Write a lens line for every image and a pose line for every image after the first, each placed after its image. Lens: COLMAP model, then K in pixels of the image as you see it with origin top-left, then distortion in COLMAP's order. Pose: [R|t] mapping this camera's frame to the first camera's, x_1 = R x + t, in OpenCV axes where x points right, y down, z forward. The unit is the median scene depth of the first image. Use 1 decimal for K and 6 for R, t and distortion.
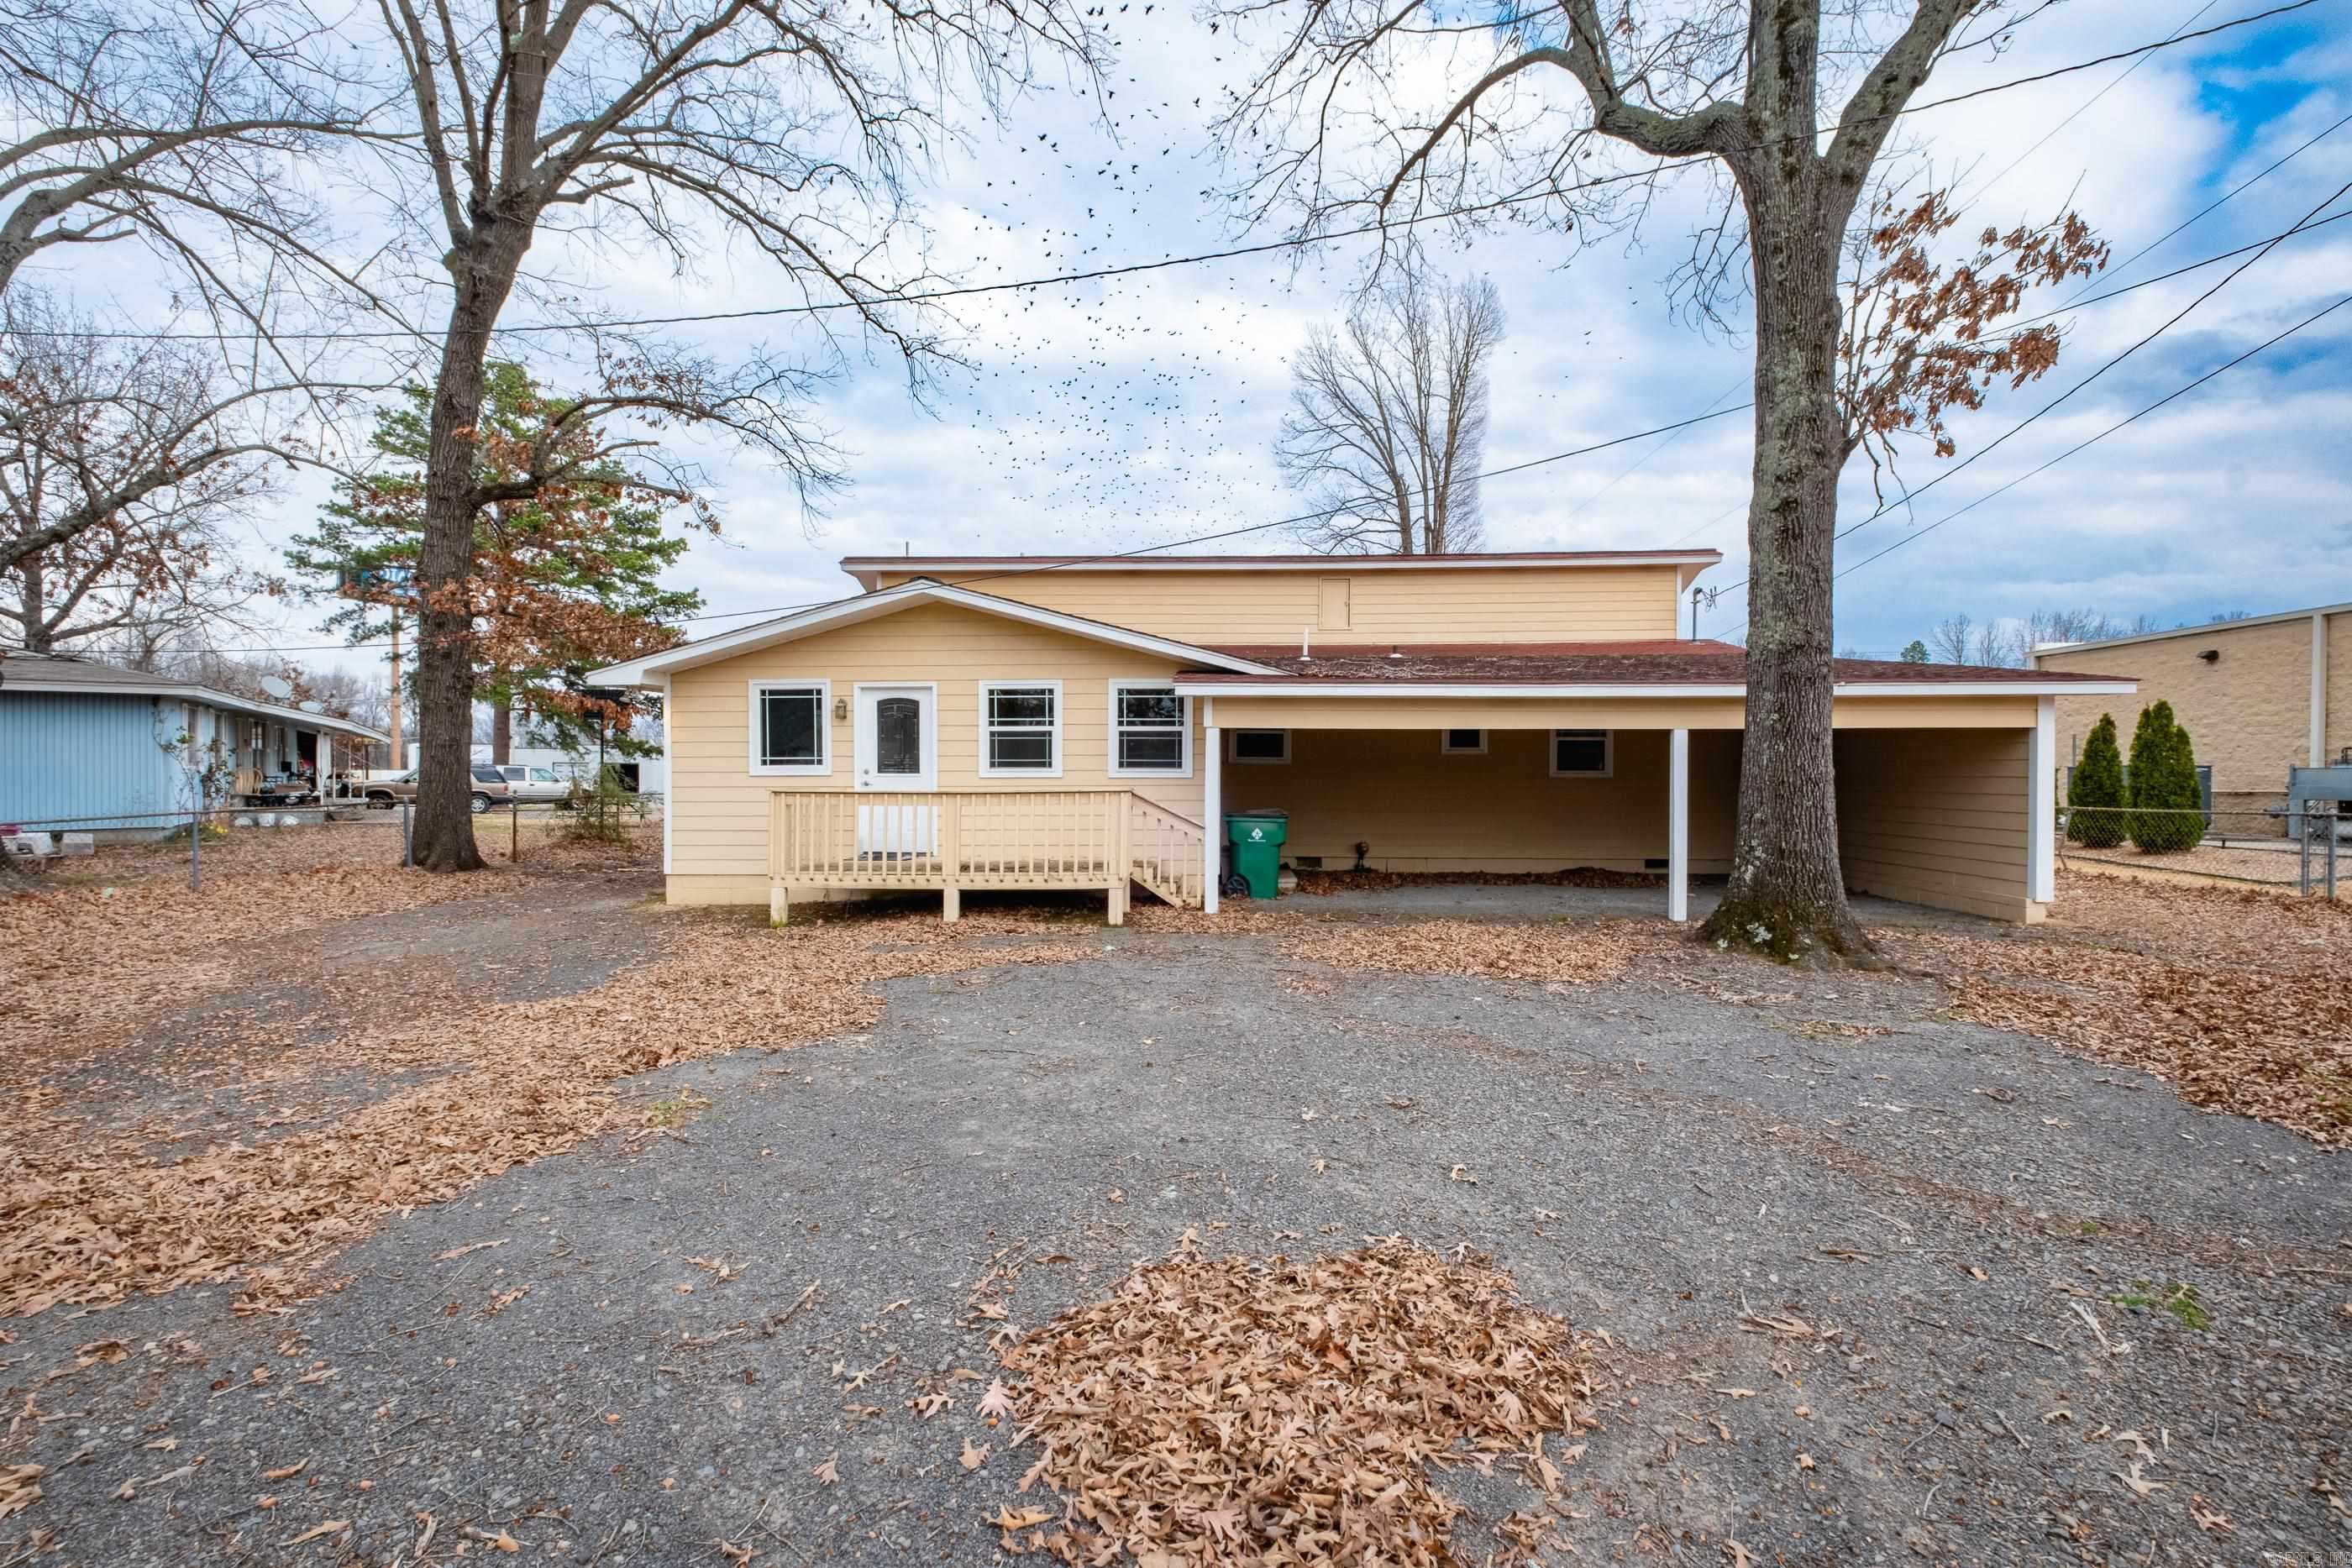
lens RADIAL K [[1021.5, 0, 1181.7], [0, 1021.5, 792.9], [0, 0, 1]] dist [0.003328, -0.001751]
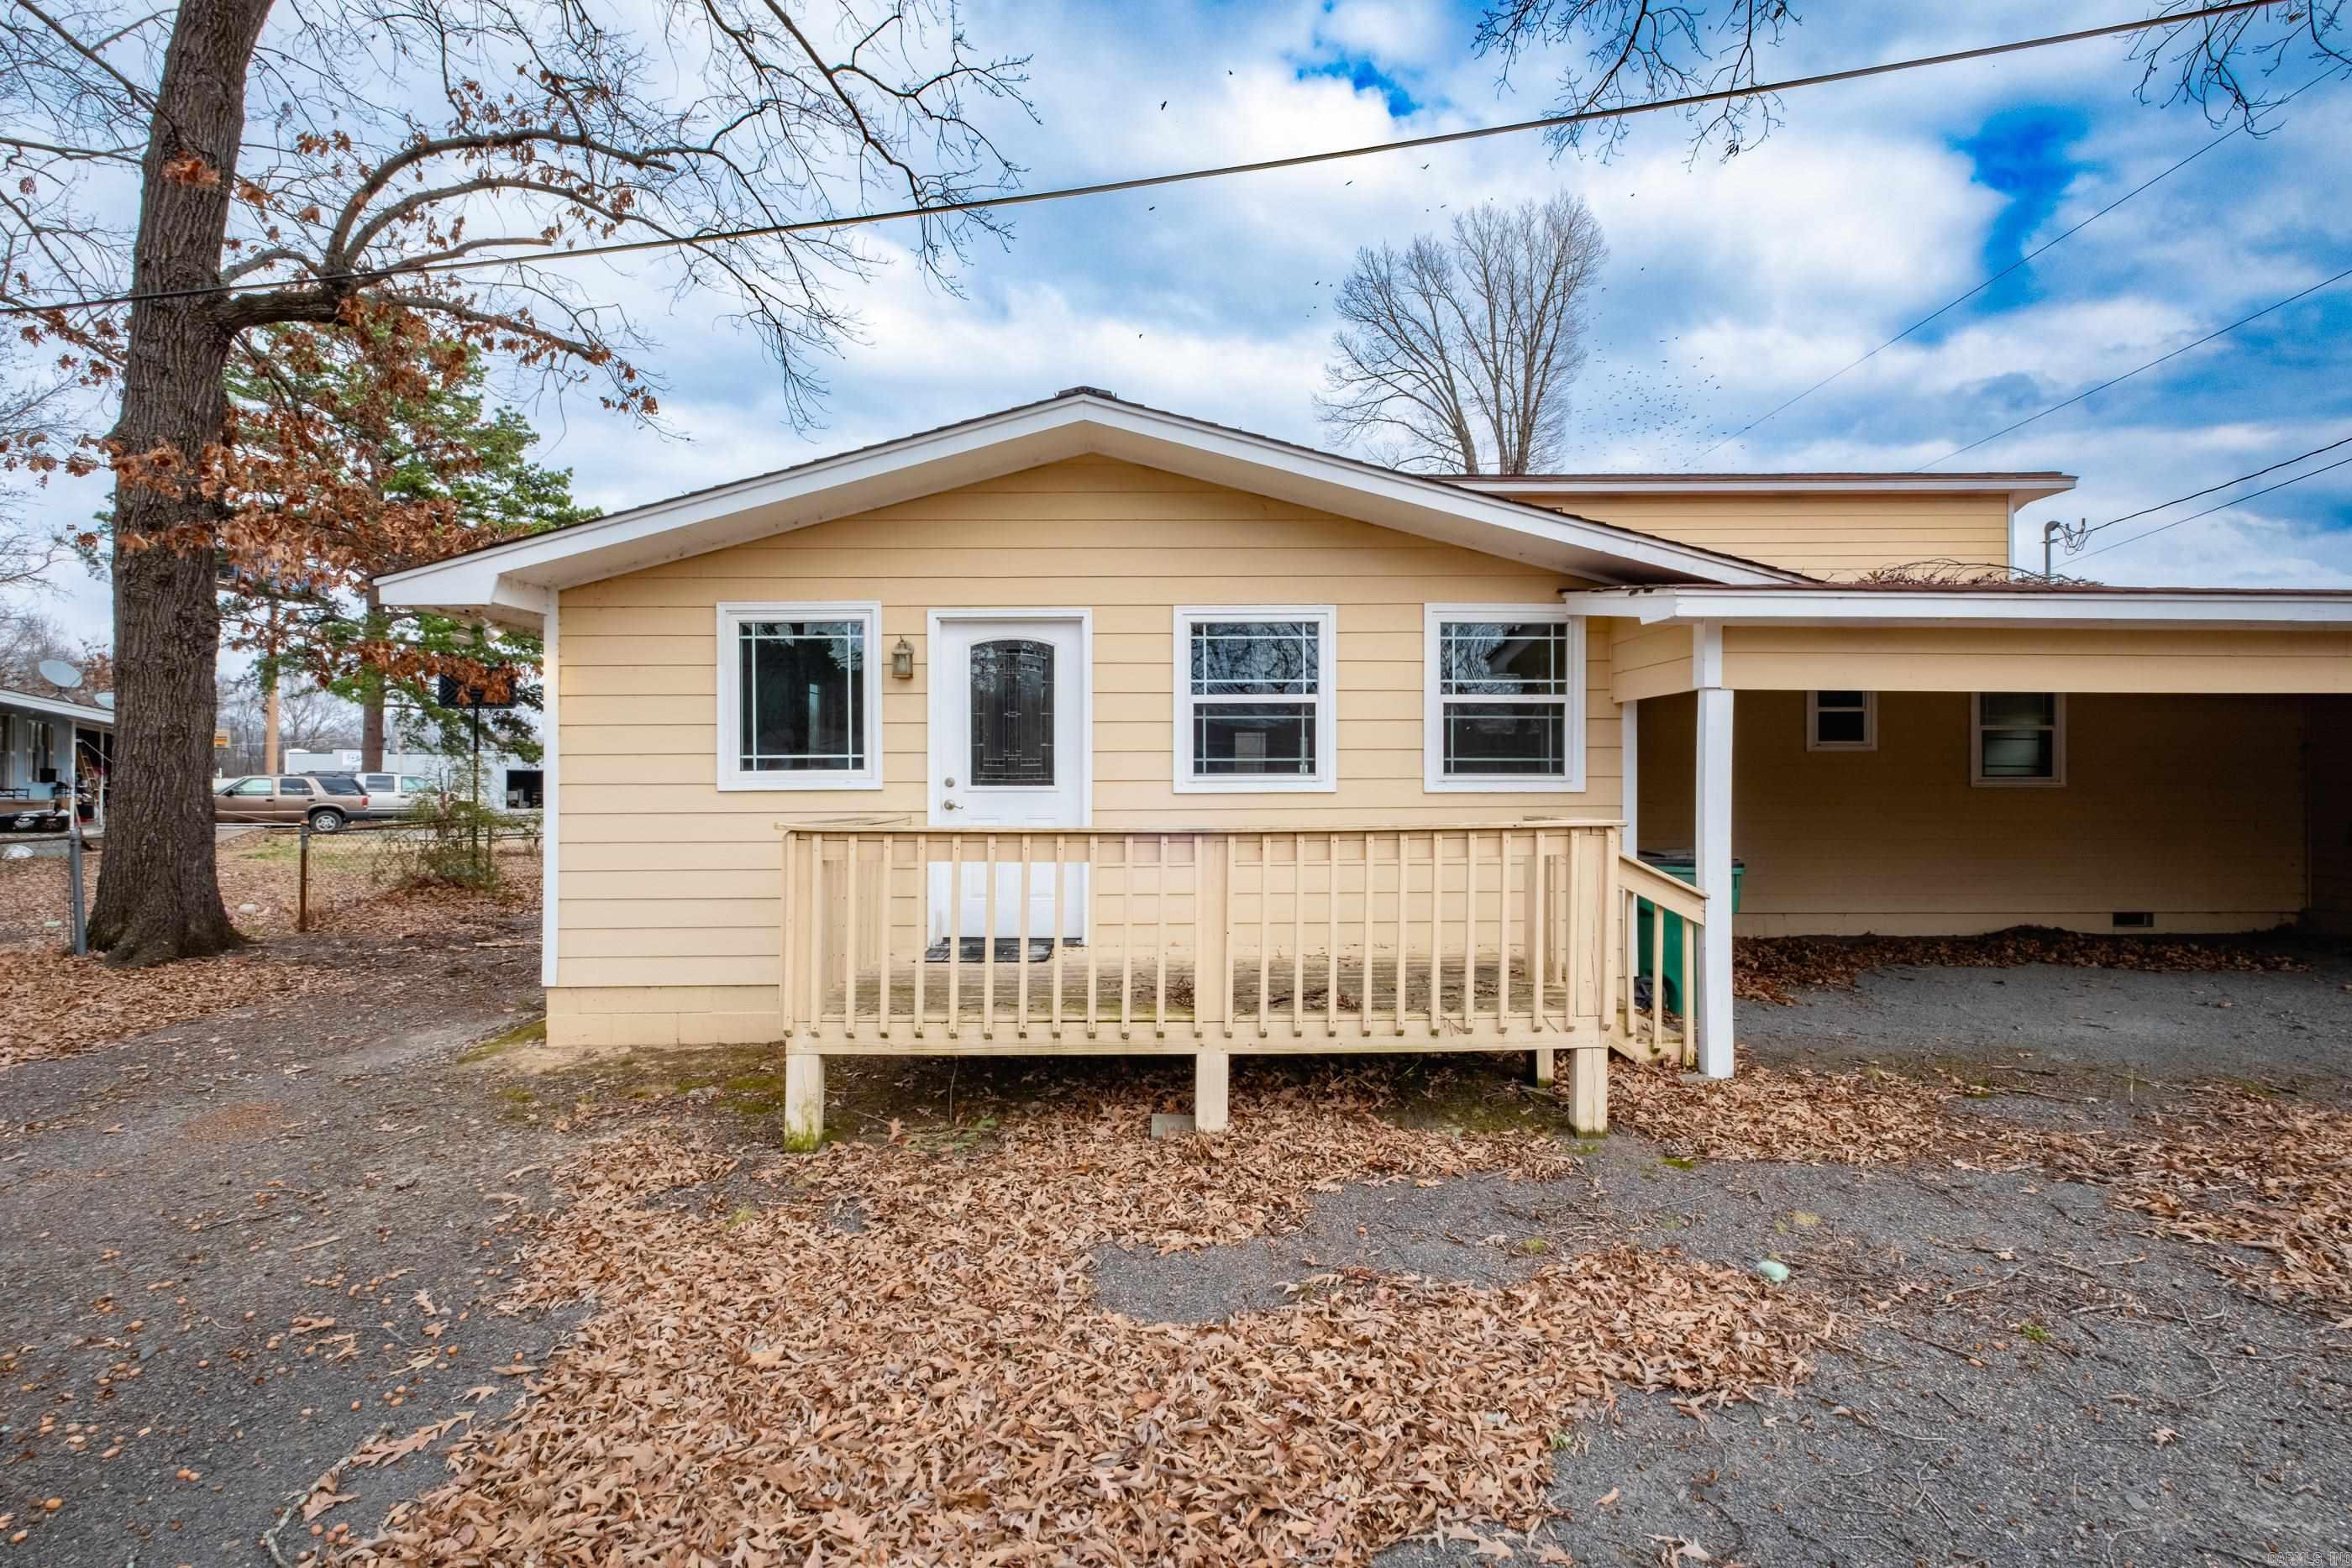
lens RADIAL K [[1021.5, 0, 1172.1], [0, 1021.5, 771.8], [0, 0, 1]] dist [0.003328, -0.001751]
pose [[0.998286, -0.002381, 0.058476, -0.225715], [0.003990, 0.999617, -0.027401, -0.011472], [-0.058389, 0.027587, 0.997913, 0.475867]]
